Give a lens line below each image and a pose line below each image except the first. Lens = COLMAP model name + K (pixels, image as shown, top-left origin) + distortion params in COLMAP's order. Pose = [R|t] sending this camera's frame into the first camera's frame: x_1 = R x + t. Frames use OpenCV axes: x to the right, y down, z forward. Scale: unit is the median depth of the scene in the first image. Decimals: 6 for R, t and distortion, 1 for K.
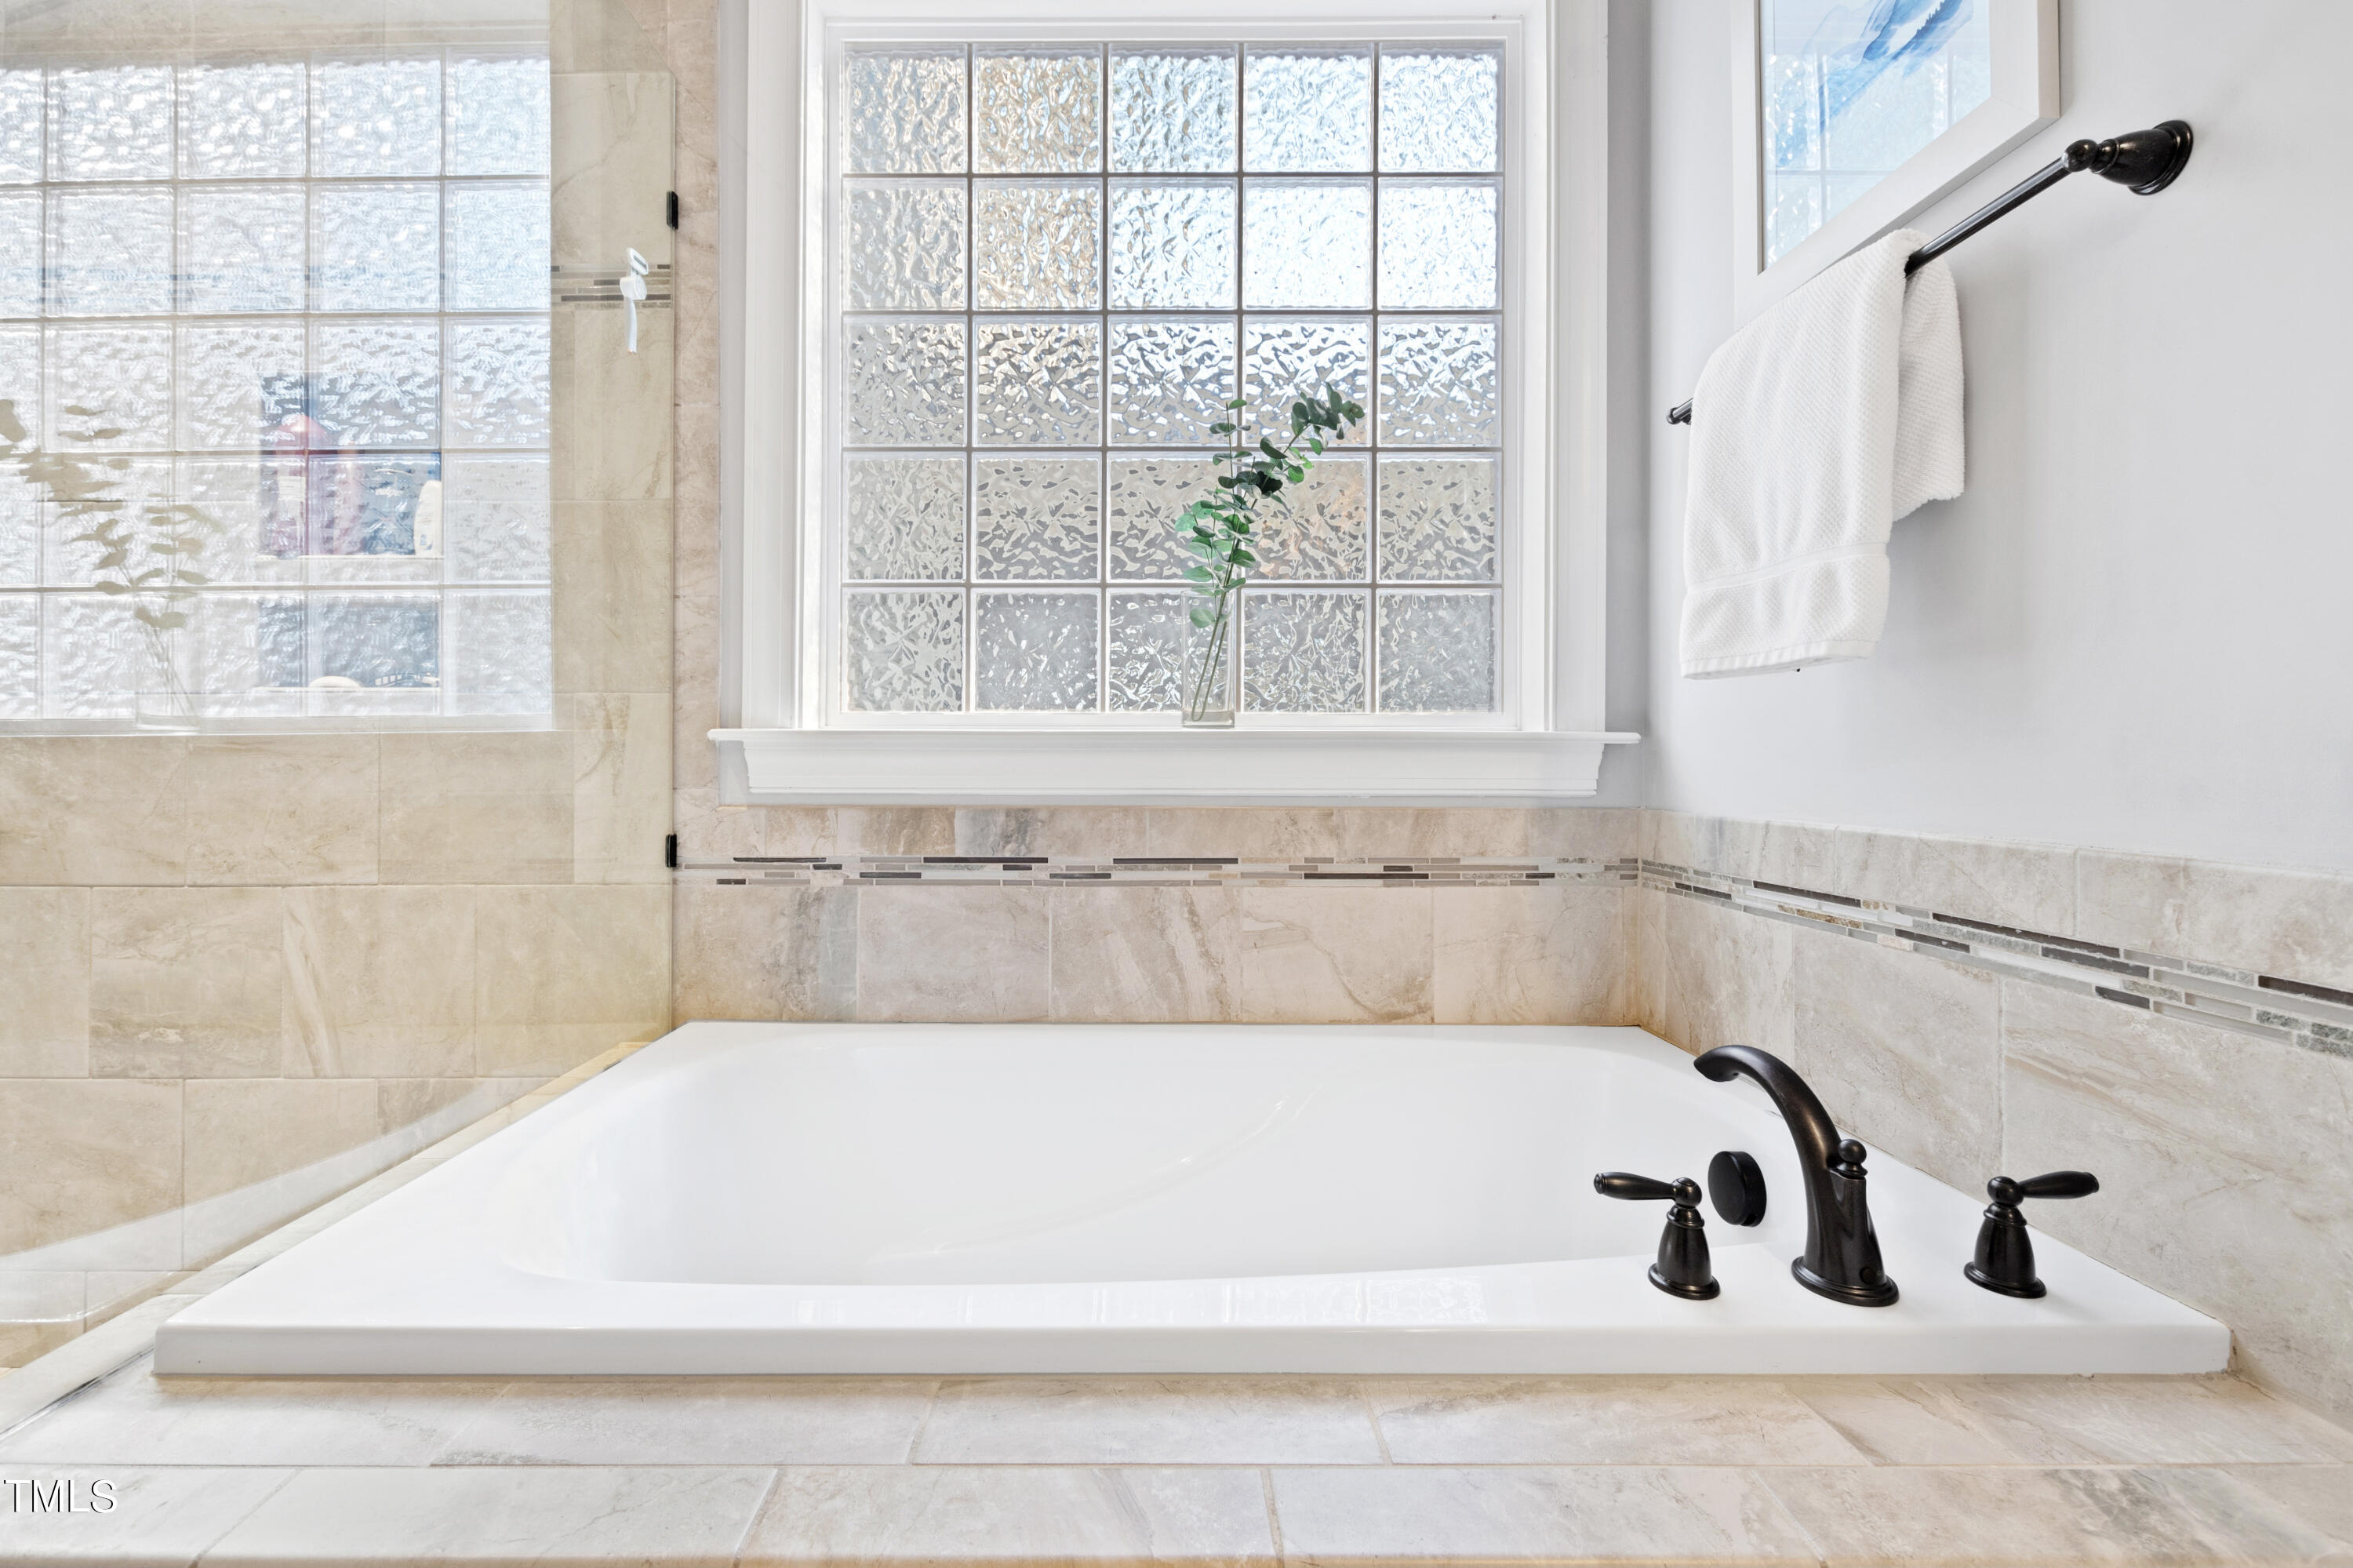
lens RADIAL K [[1025.7, 0, 1169.2], [0, 1025.7, 738.3], [0, 0, 1]] dist [0.005279, -0.002701]
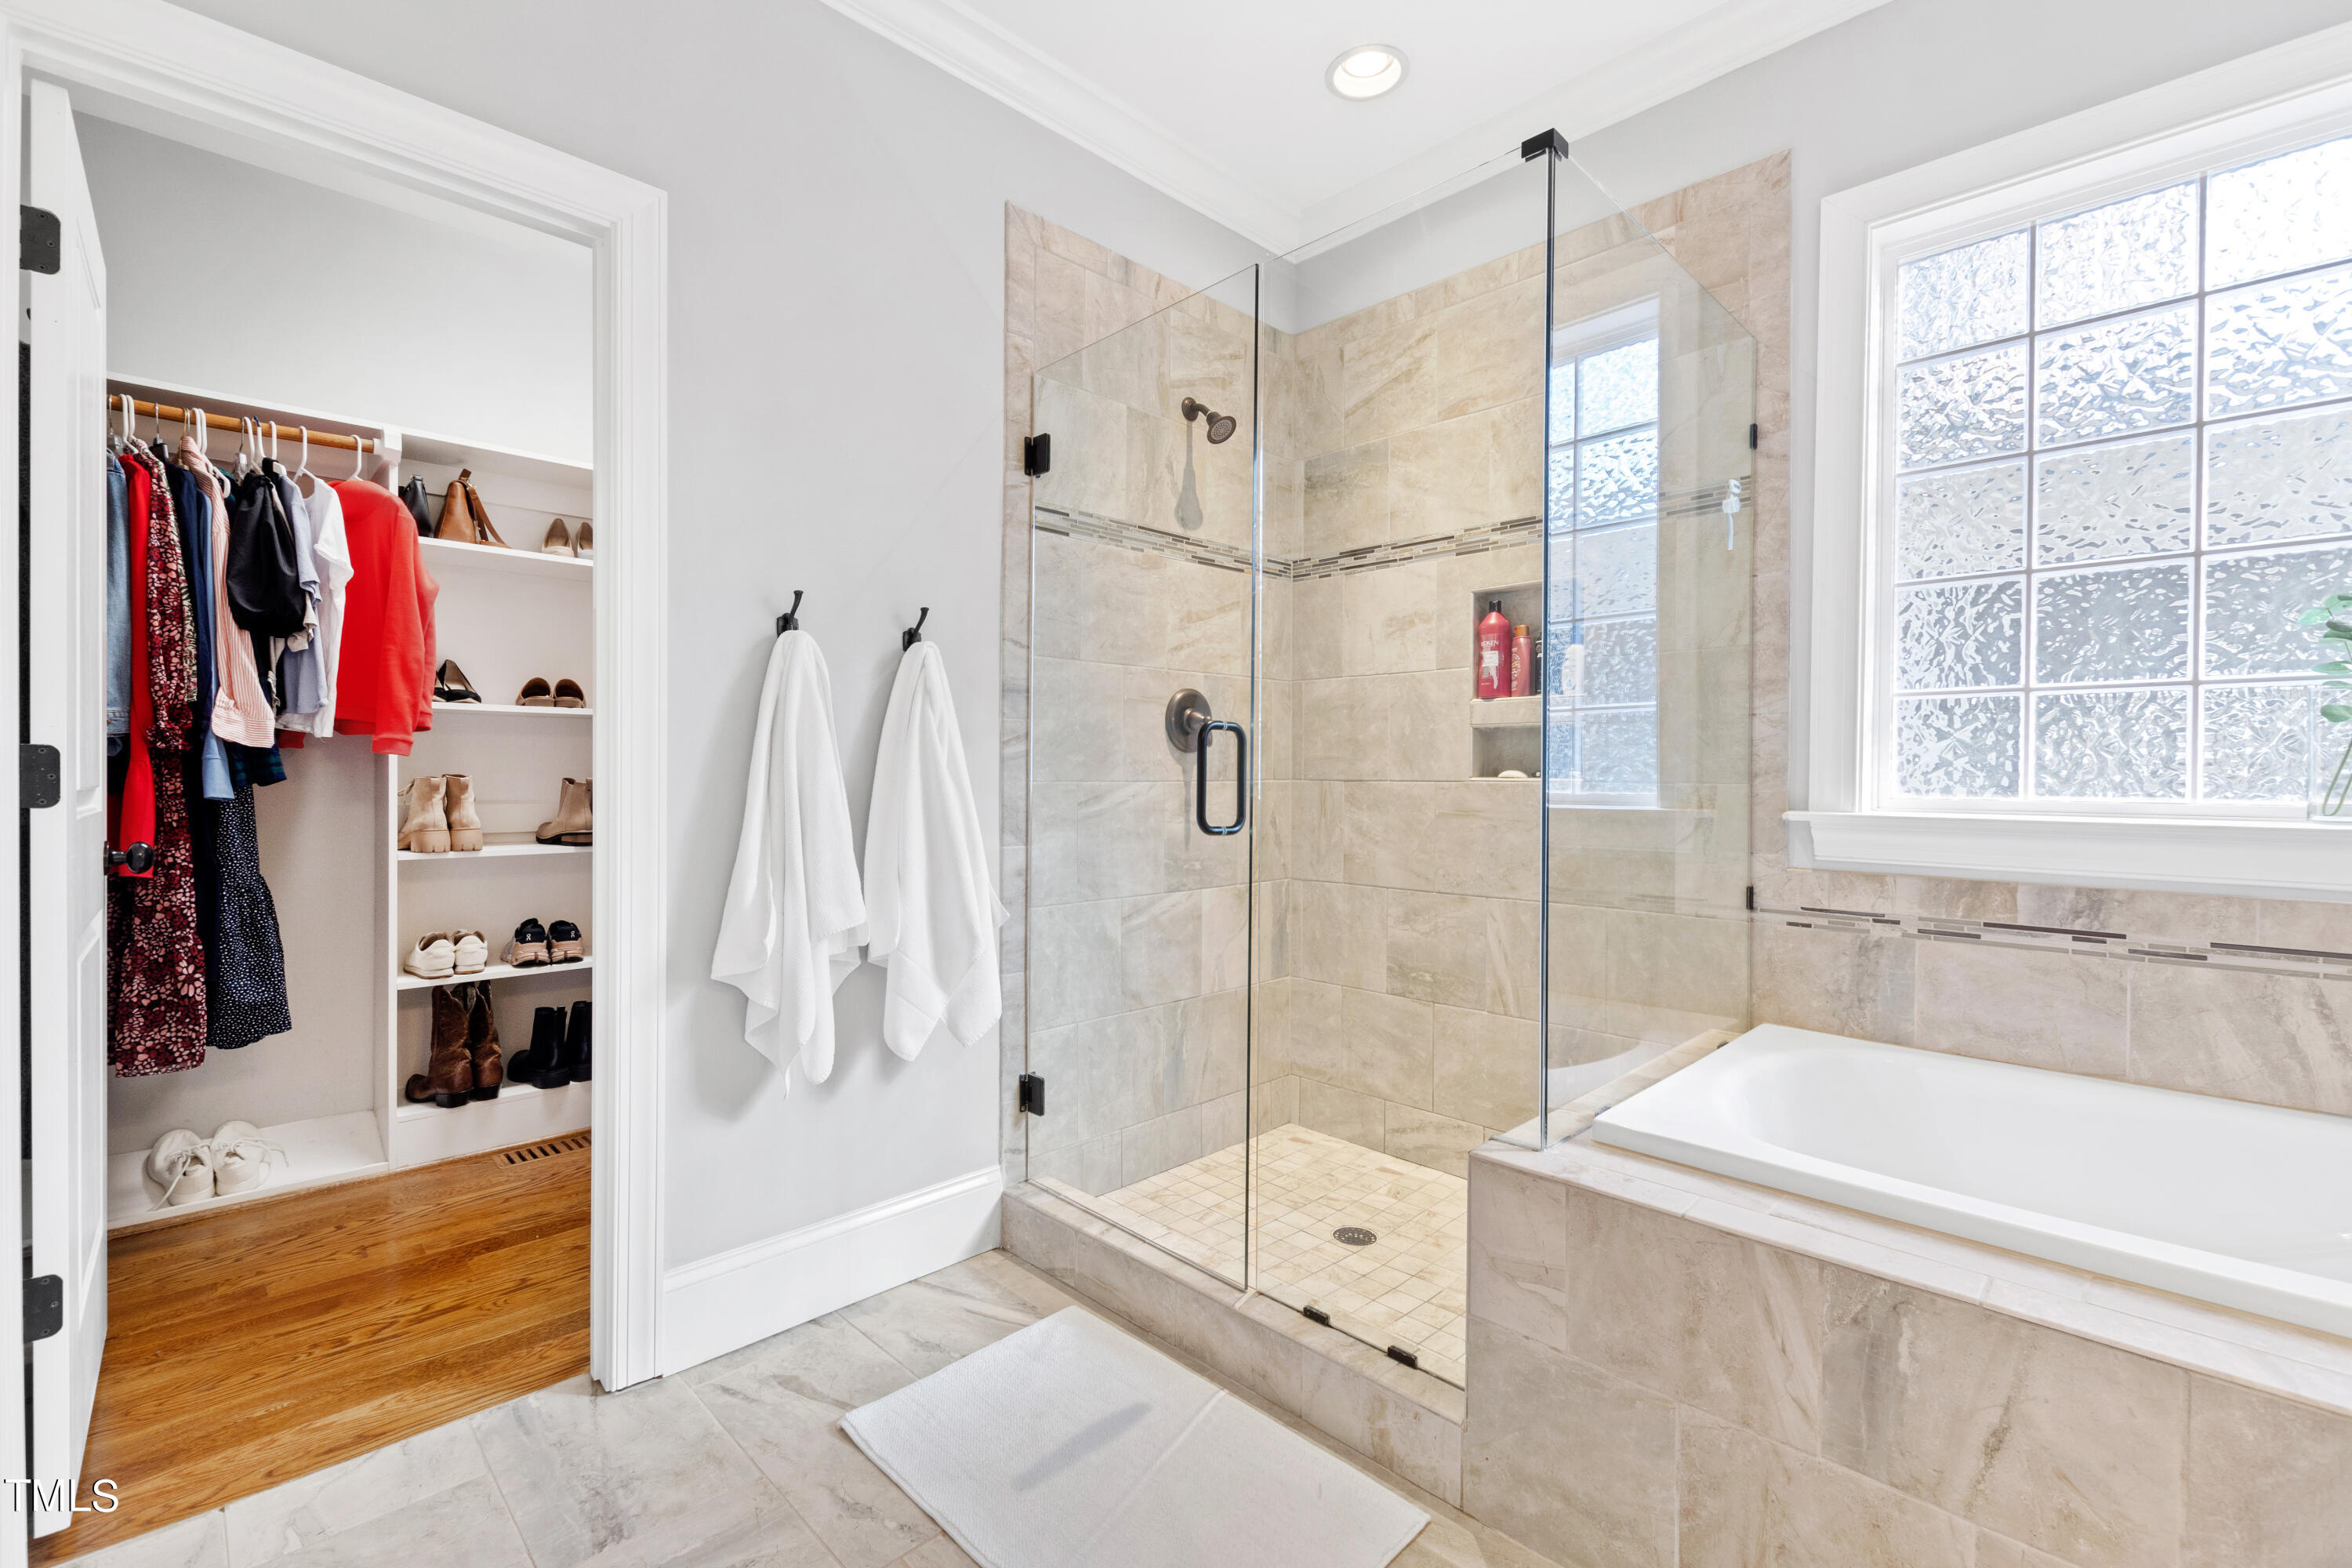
lens RADIAL K [[1025.2, 0, 1140.1], [0, 1025.2, 775.5], [0, 0, 1]] dist [0.005279, -0.002701]
pose [[0.685087, 0.003997, -0.728451, -0.039080], [0.014147, 0.999723, 0.018790, -0.093528], [0.728324, -0.023178, 0.684841, -0.546568]]
